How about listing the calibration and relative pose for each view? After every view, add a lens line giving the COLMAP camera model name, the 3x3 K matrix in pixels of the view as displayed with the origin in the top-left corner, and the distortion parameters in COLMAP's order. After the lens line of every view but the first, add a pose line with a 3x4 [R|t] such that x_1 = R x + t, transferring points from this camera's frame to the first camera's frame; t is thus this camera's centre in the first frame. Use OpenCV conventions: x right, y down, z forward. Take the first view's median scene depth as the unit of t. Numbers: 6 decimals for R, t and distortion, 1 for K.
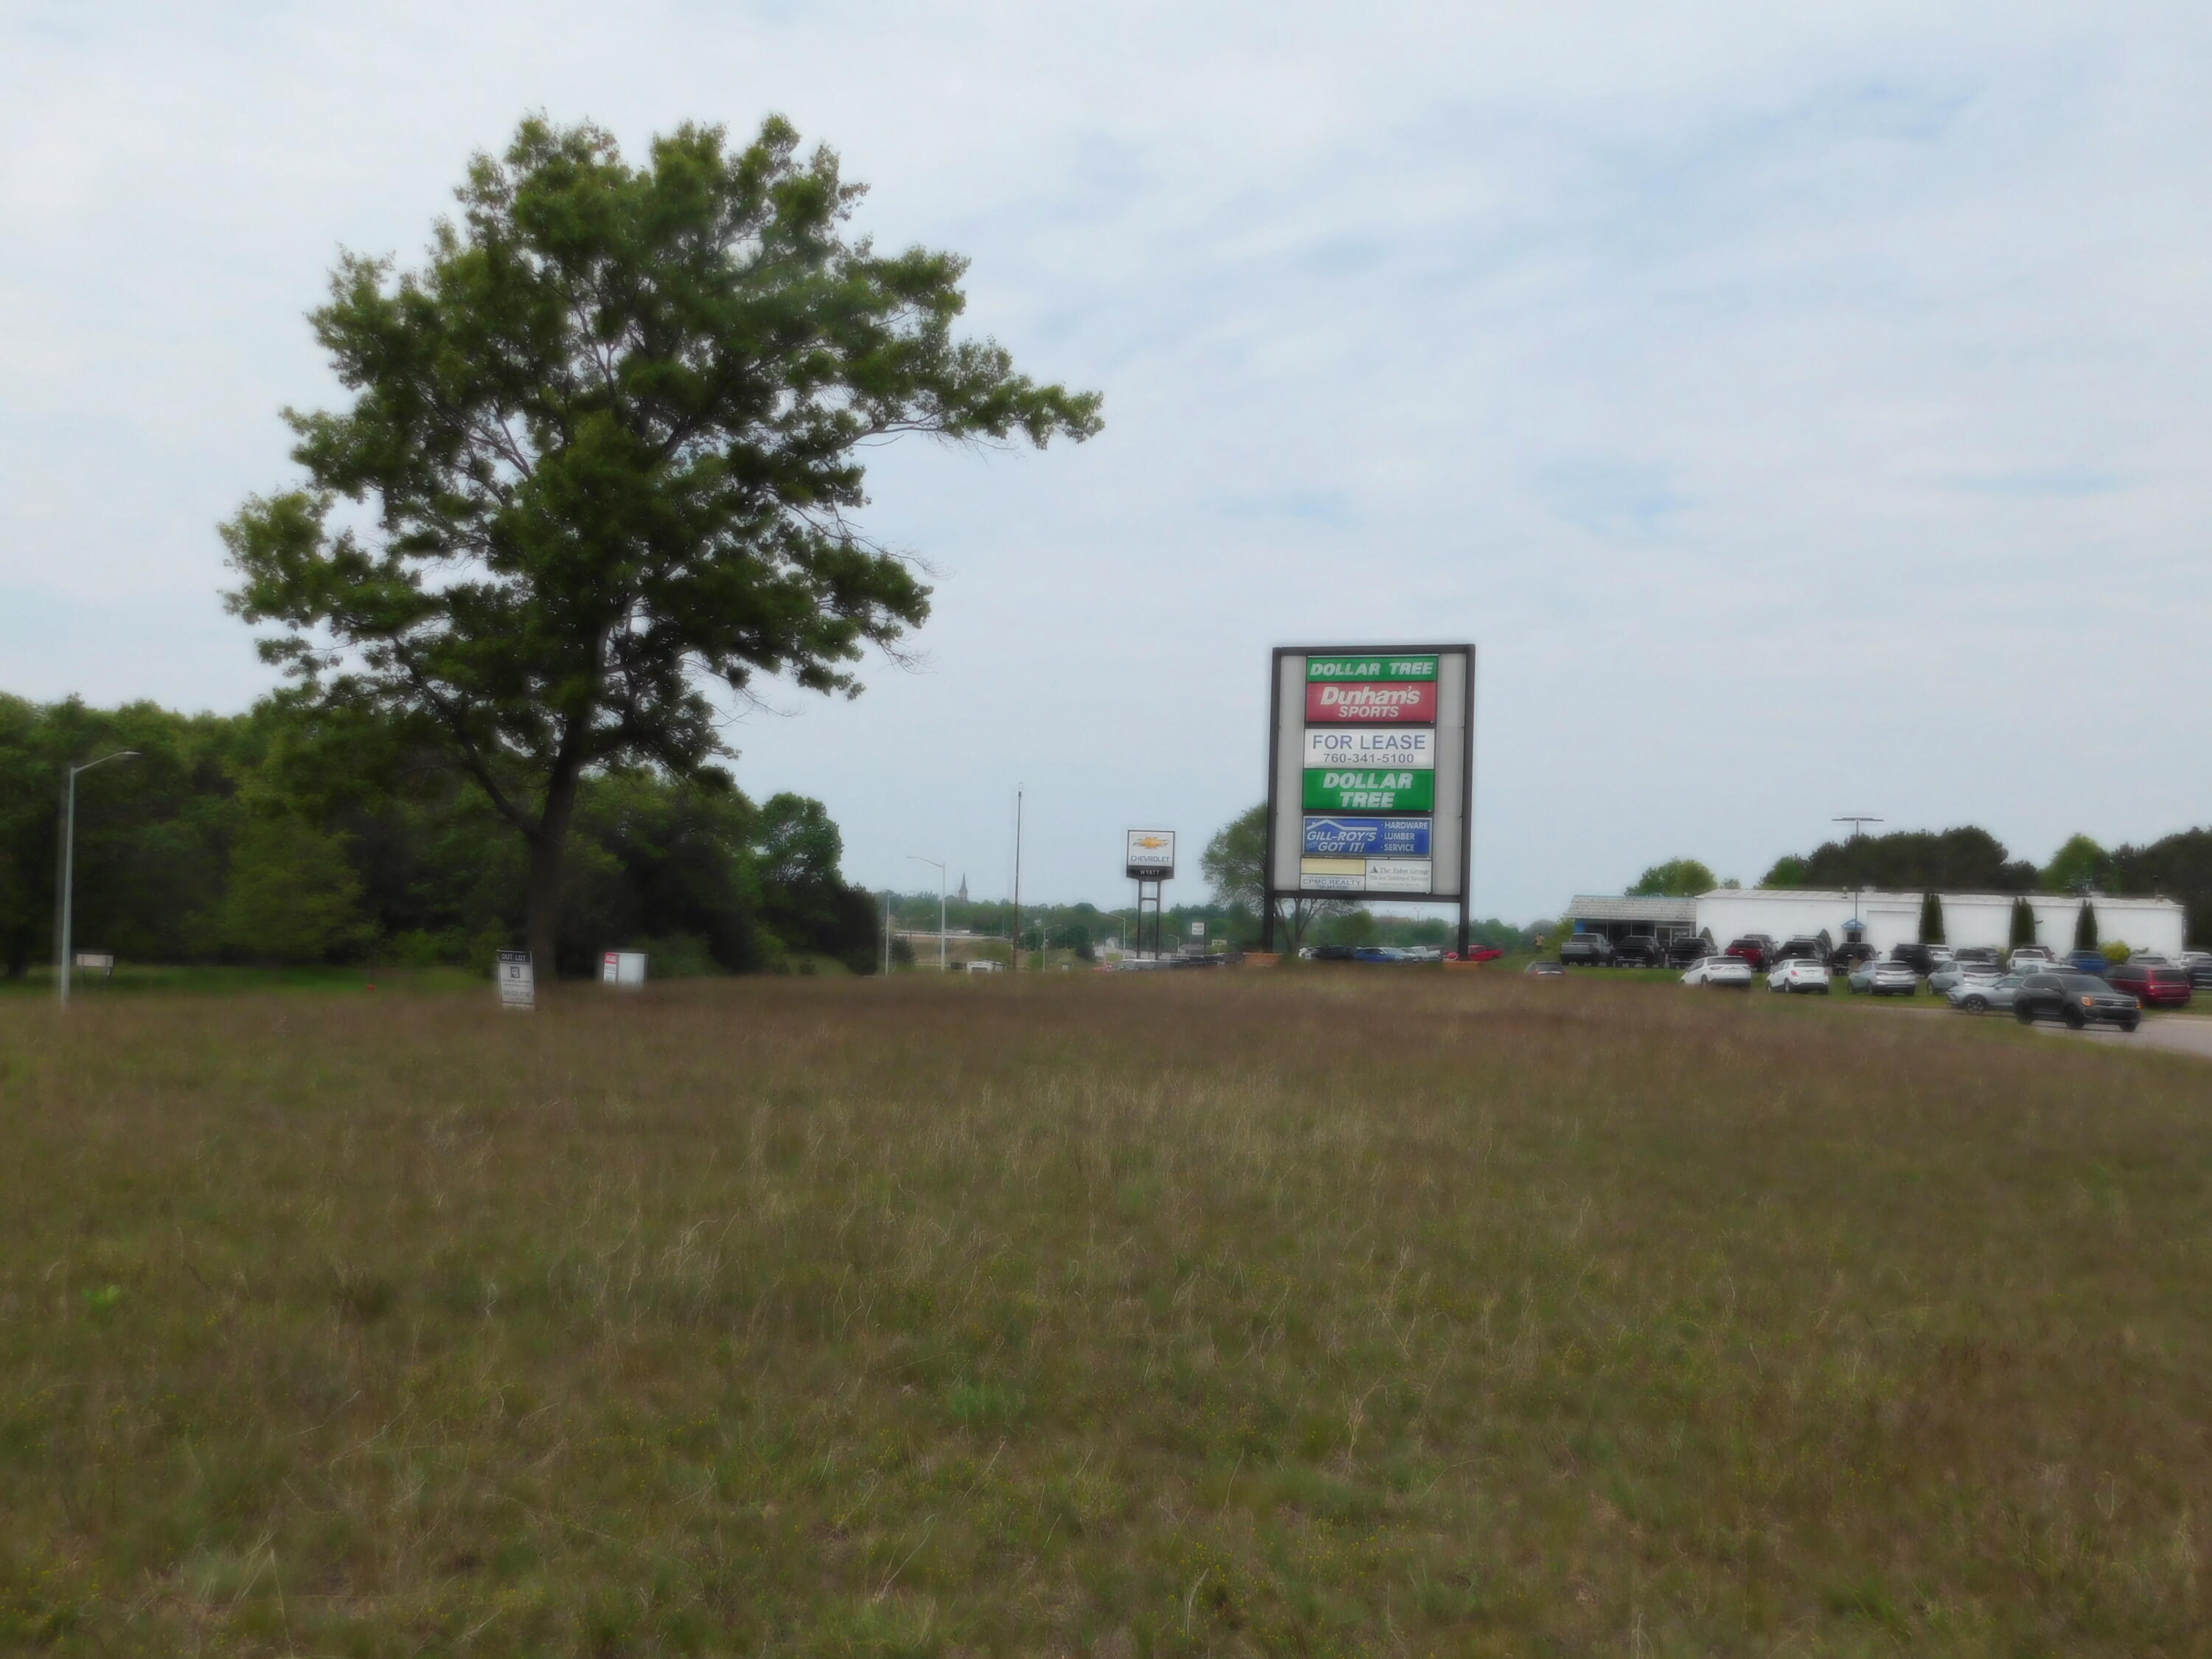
lens RADIAL K [[1818.8, 0, 1106.0], [0, 1818.8, 832.7], [0, 0, 1]] dist [0.009458, 0.003218]
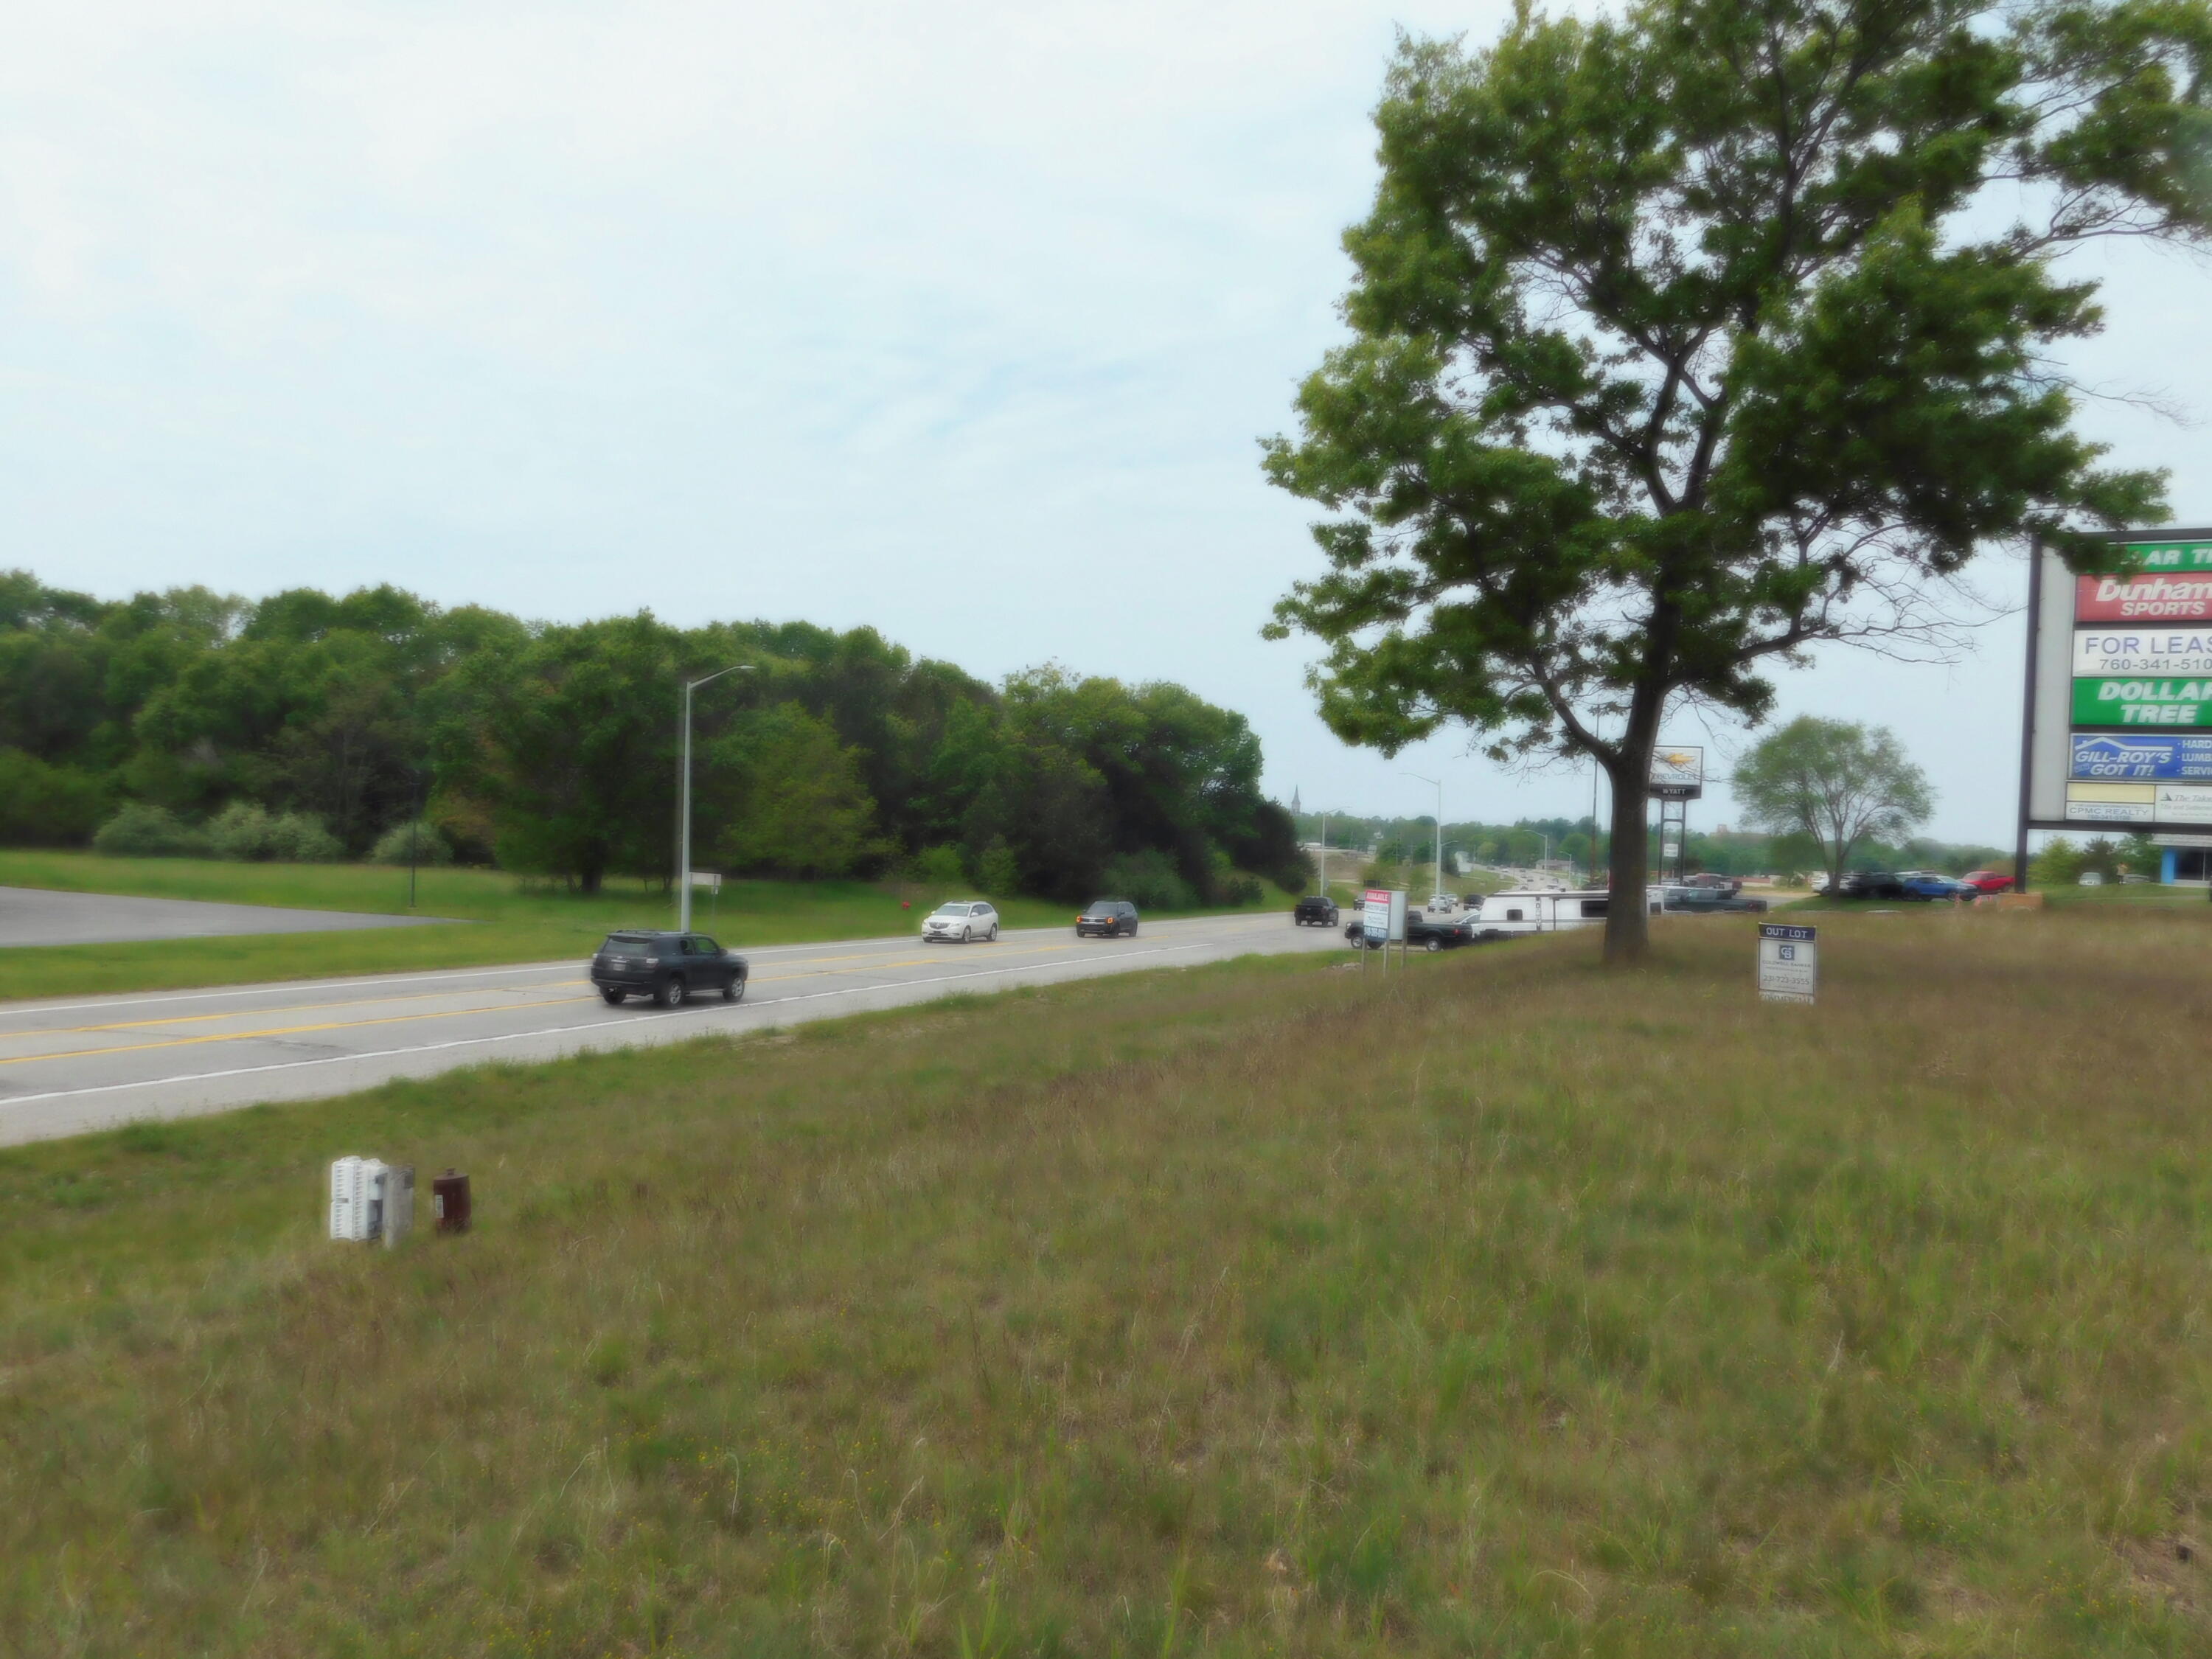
lens RADIAL K [[1818.8, 0, 1106.2], [0, 1818.8, 828.4], [0, 0, 1]] dist [0.009458, 0.003218]
pose [[0.983946, 0.009965, -0.178187, -0.182786], [-0.001653, 0.998906, 0.046732, -0.003840], [0.178458, -0.045688, 0.982886, 0.081832]]
